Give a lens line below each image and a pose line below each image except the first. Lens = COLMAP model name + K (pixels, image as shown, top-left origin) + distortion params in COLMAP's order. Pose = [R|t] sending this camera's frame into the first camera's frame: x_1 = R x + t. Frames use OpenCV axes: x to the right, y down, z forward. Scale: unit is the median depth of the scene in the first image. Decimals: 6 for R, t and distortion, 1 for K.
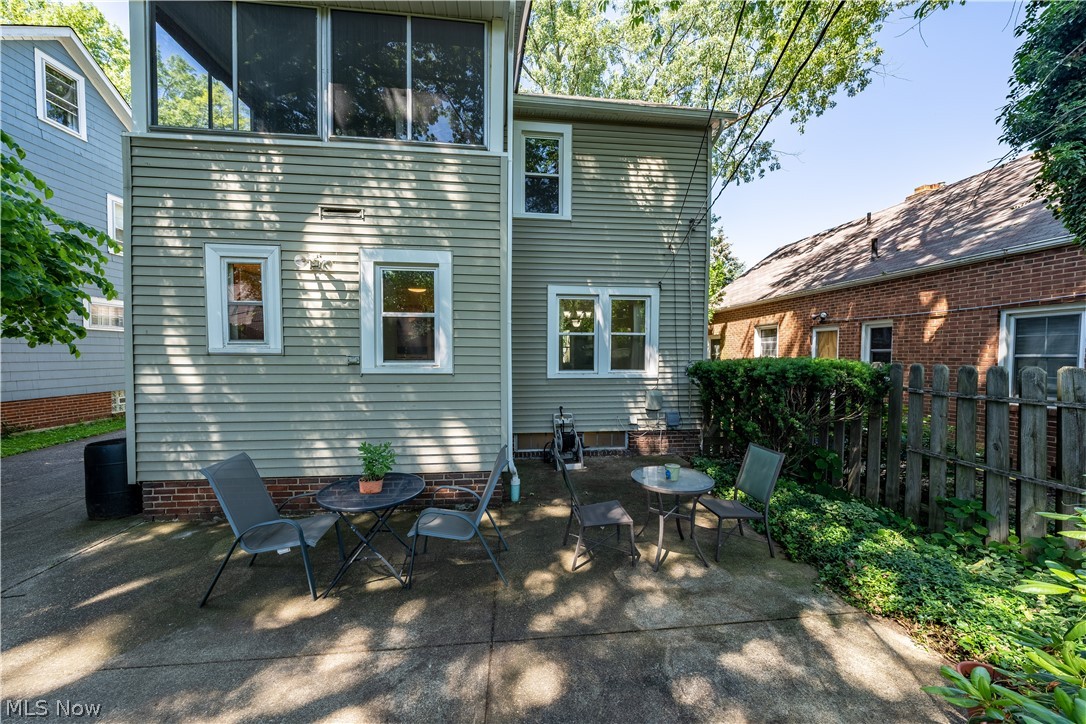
lens RADIAL K [[379.2, 0, 543.0], [0, 379.2, 362.0], [0, 0, 1]] dist [0.000705, 0.000116]
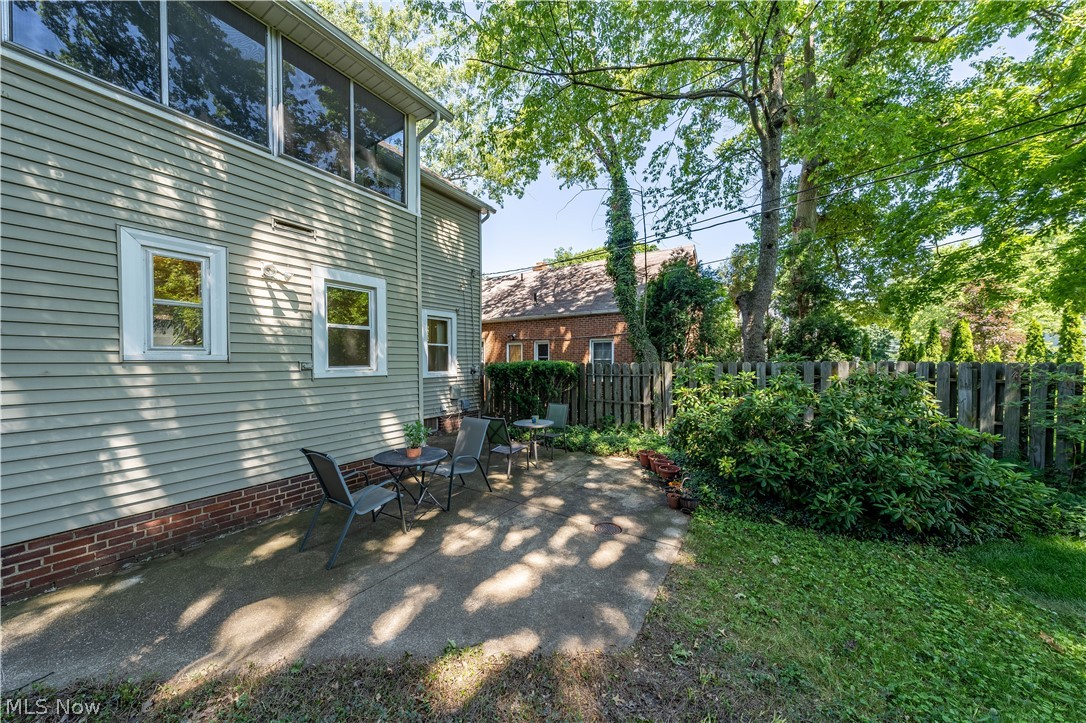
lens RADIAL K [[367.7, 0, 543.0], [0, 367.7, 361.5], [0, 0, 1]] dist [0.000834, 0.000055]
pose [[0.629052, -0.010379, 0.777294, -0.664195], [0.025107, 0.999660, -0.006971, 0.004578], [-0.776958, 0.023901, 0.629099, -0.139103]]
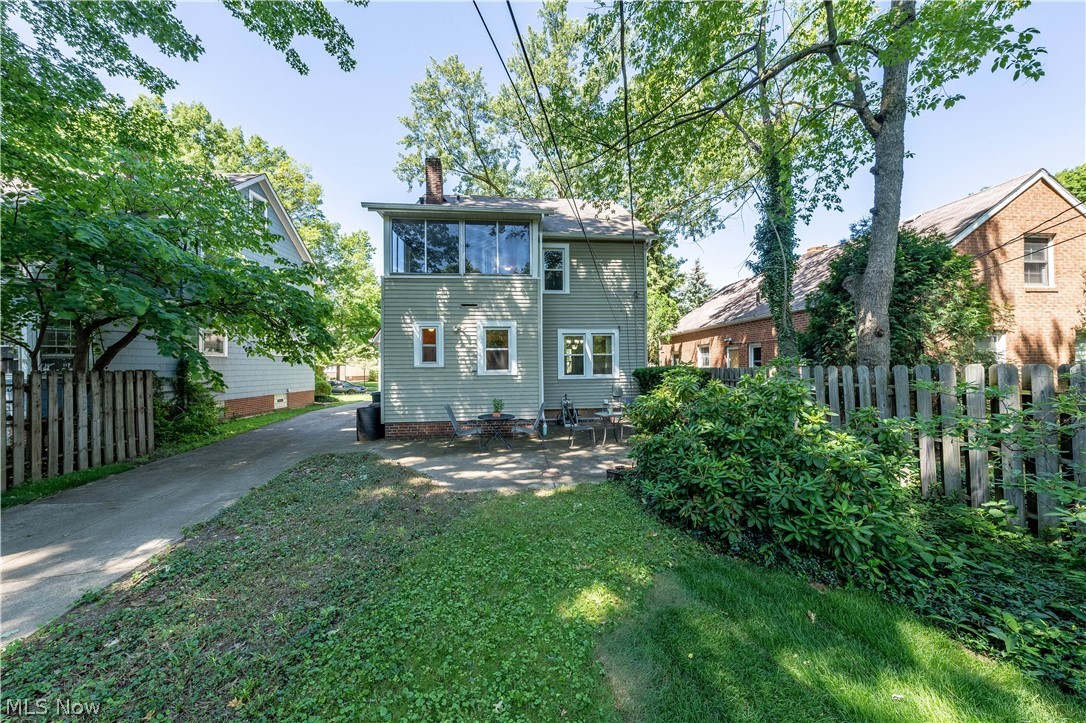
lens RADIAL K [[367.7, 0, 543.0], [0, 367.7, 361.5], [0, 0, 1]] dist [0.000834, 0.000055]
pose [[0.999793, -0.014435, -0.014335, -0.040985], [0.013896, 0.999219, -0.036980, 0.024520], [0.014858, 0.036774, 0.999213, -0.898483]]
